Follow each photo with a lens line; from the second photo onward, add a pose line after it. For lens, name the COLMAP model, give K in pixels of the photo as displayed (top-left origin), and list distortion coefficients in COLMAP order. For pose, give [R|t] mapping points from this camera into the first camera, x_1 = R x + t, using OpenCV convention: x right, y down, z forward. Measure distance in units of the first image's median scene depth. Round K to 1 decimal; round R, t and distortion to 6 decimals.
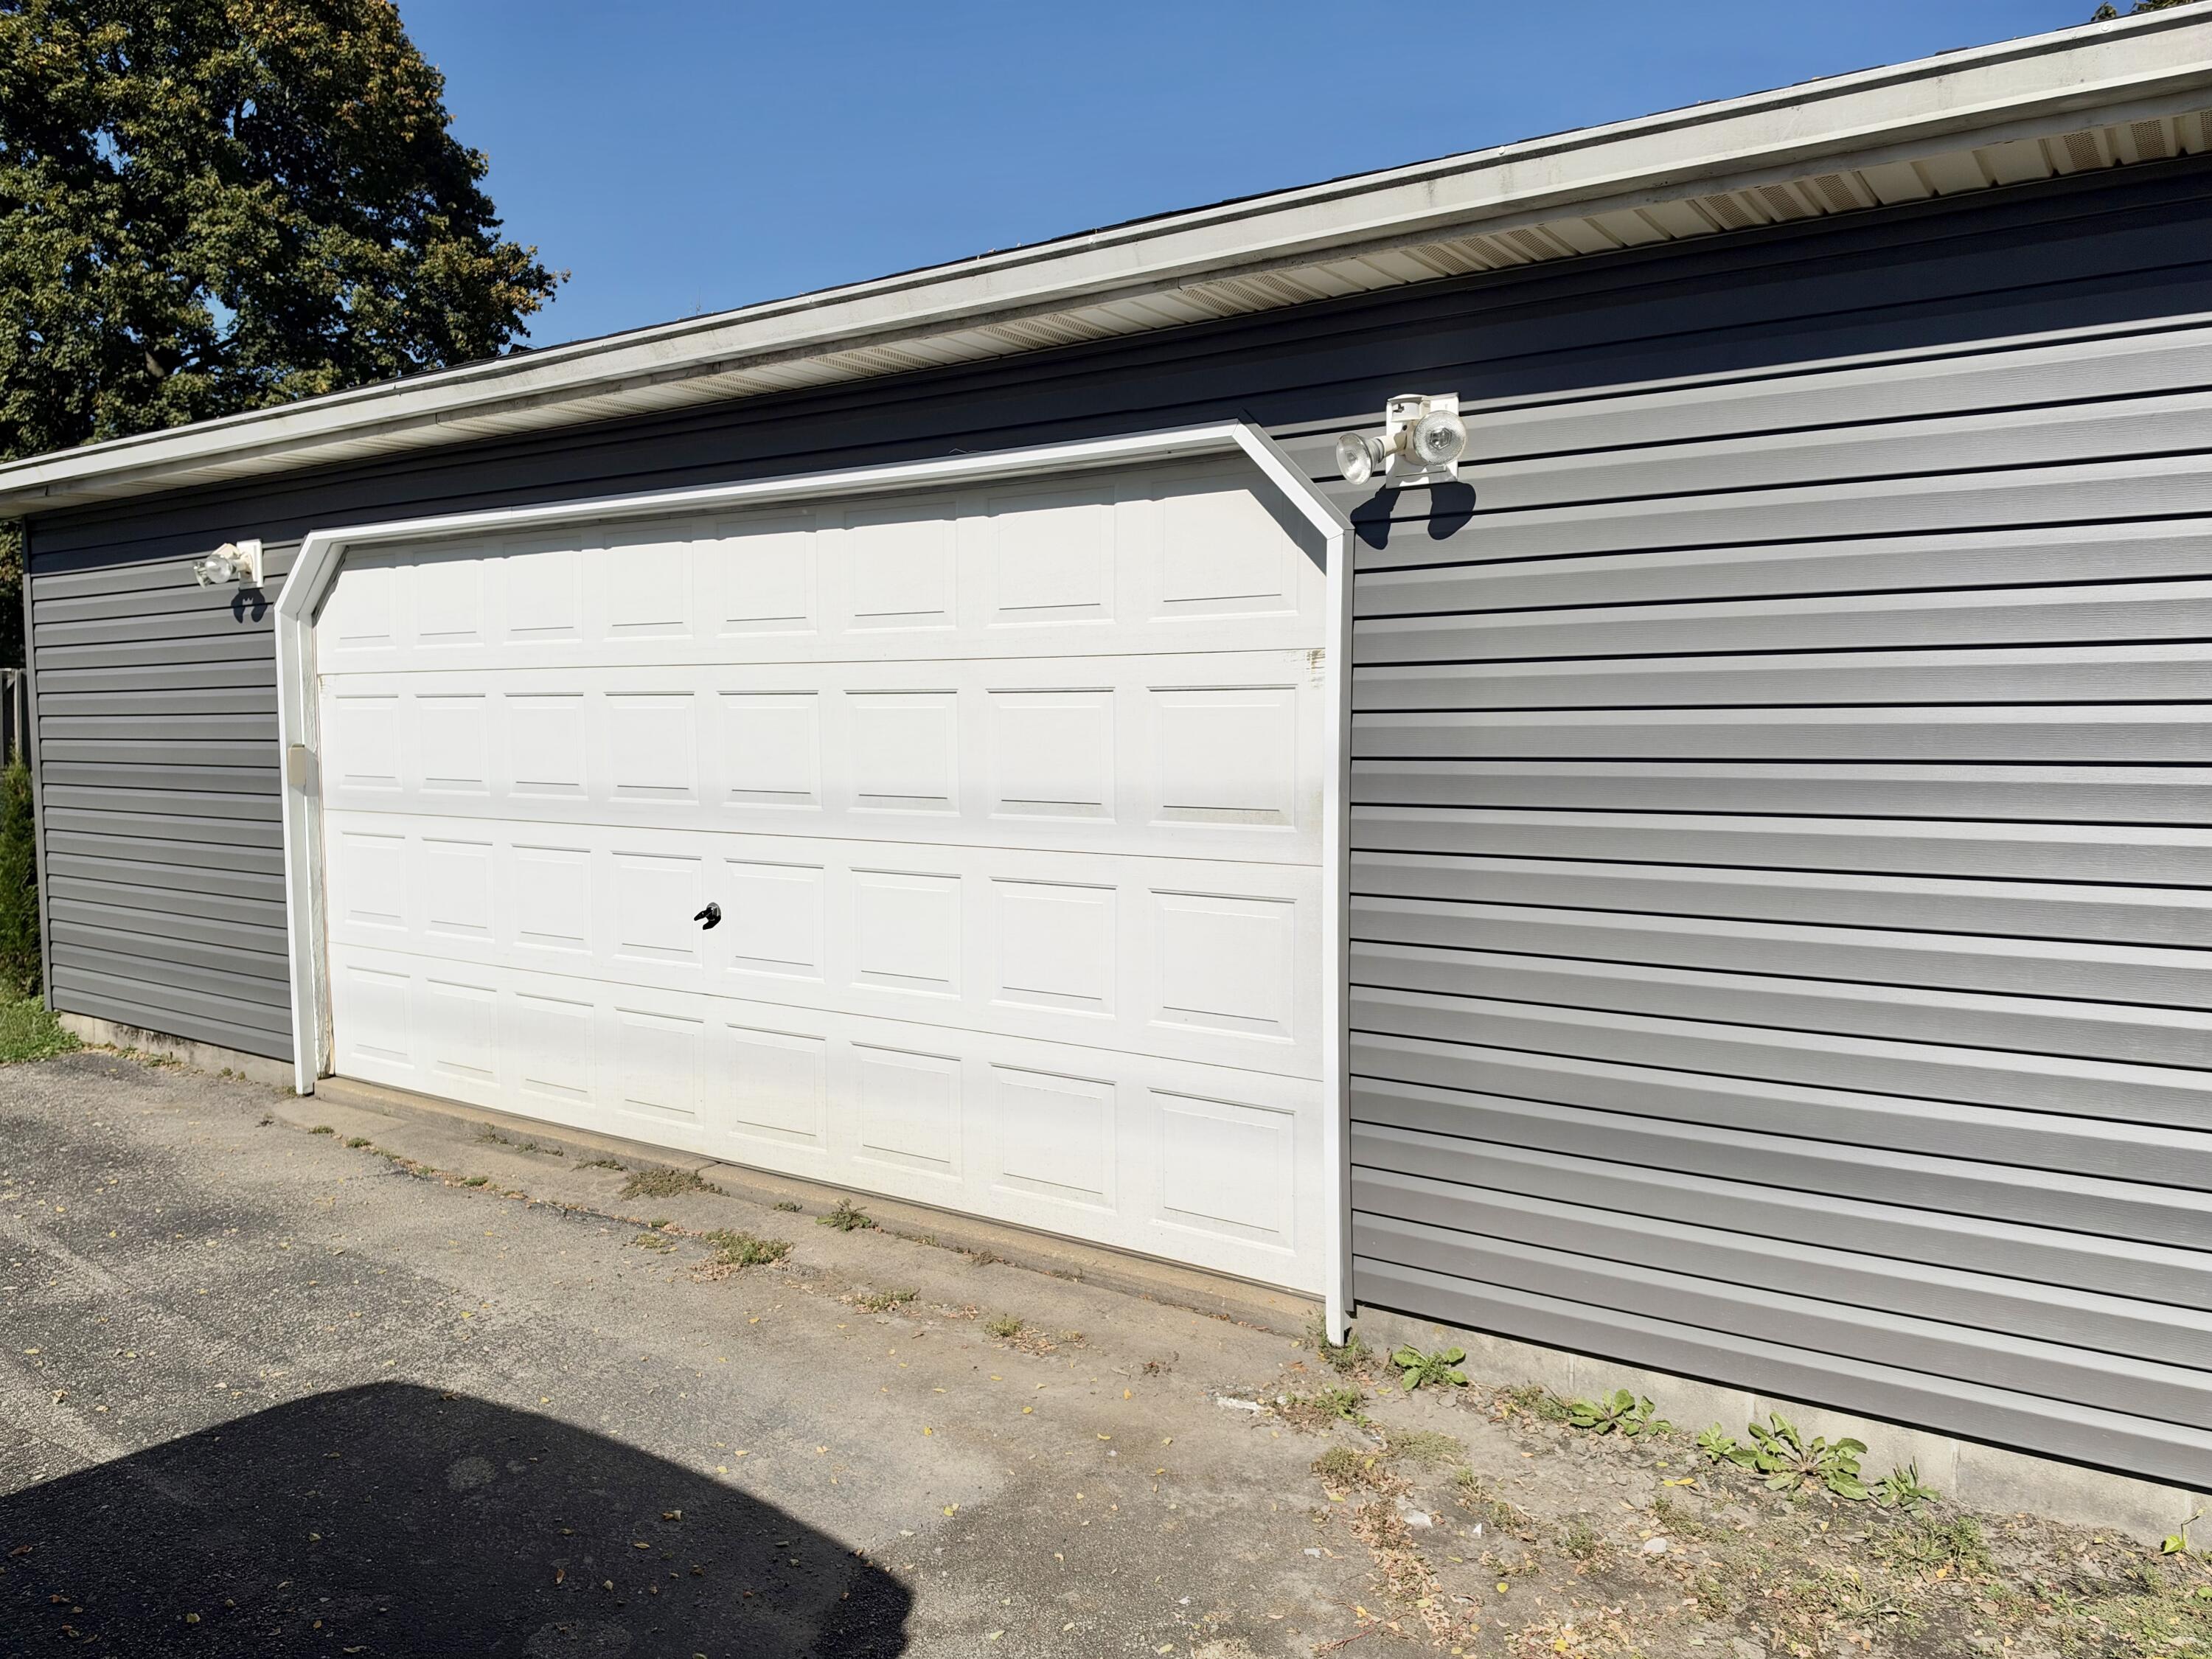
lens RADIAL K [[1527.2, 0, 1106.0], [0, 1527.2, 829.5], [0, 0, 1]] dist [-0.036707, 0.003332]
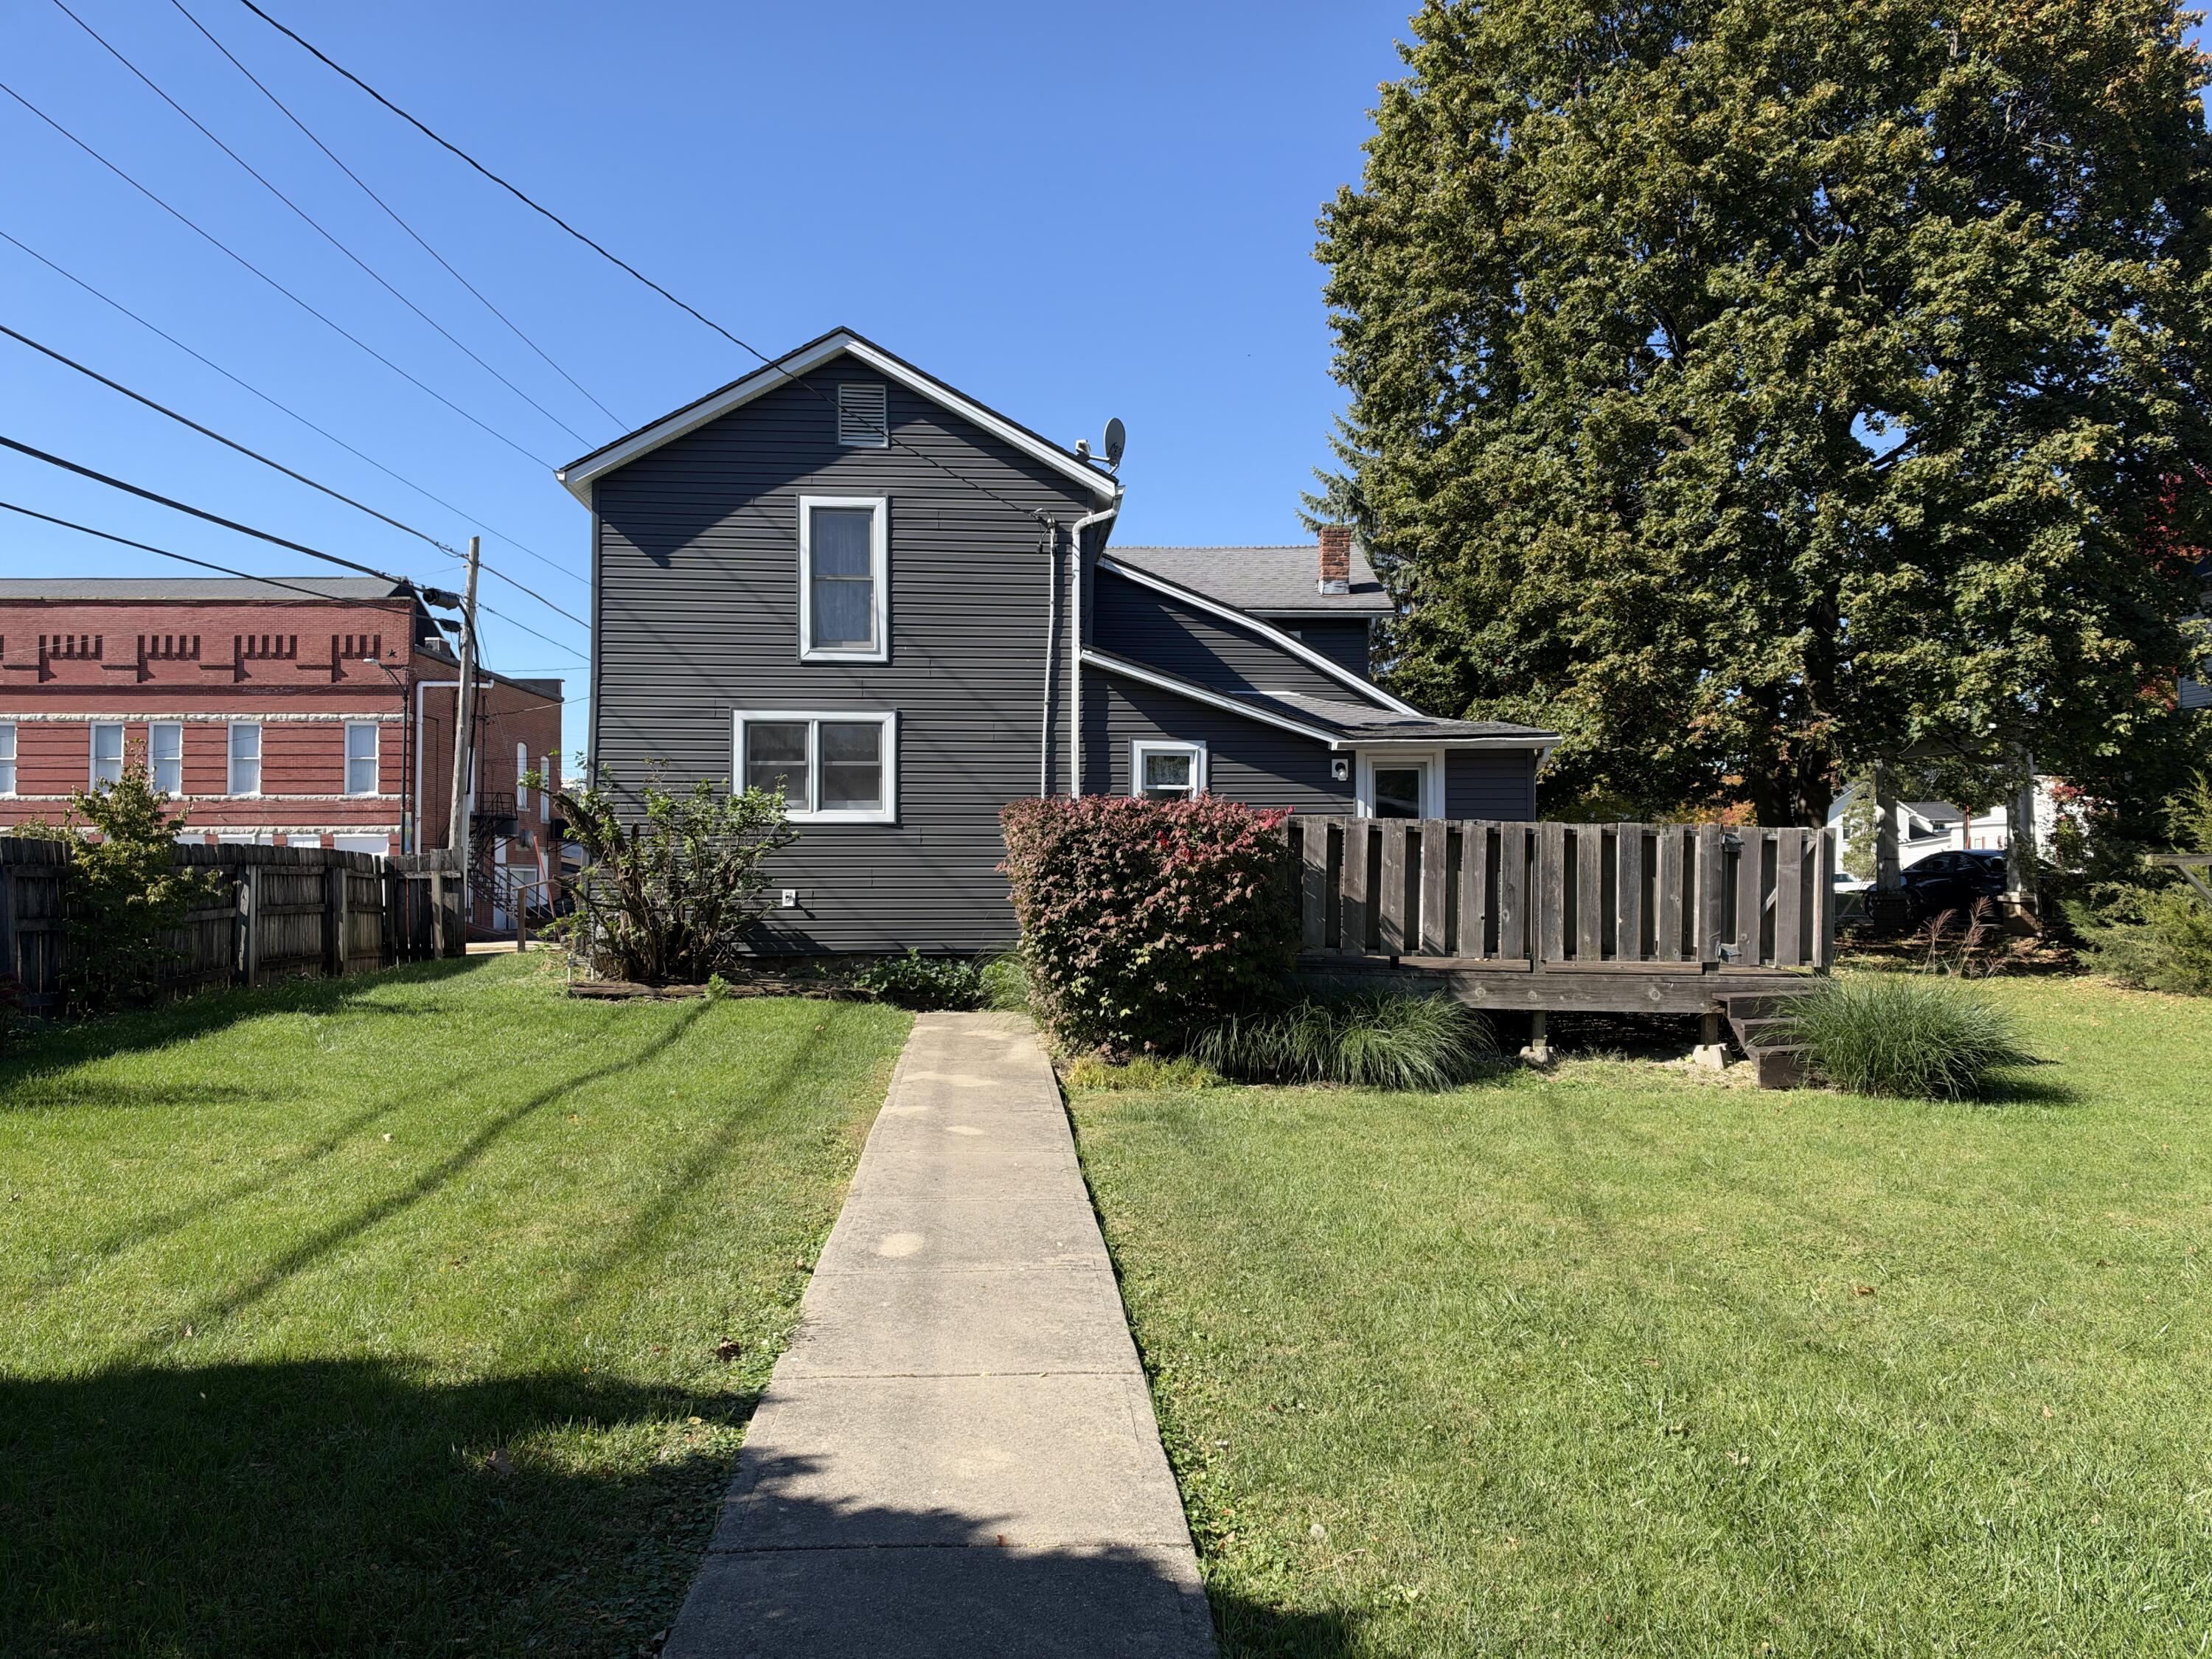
lens RADIAL K [[1527.2, 0, 1106.0], [0, 1527.2, 829.5], [0, 0, 1]] dist [-0.036707, 0.003332]
pose [[0.596545, -0.018329, -0.802370, -0.224055], [-0.066676, 0.995151, -0.072305, -0.019998], [0.799805, 0.096632, 0.592431, 0.194154]]
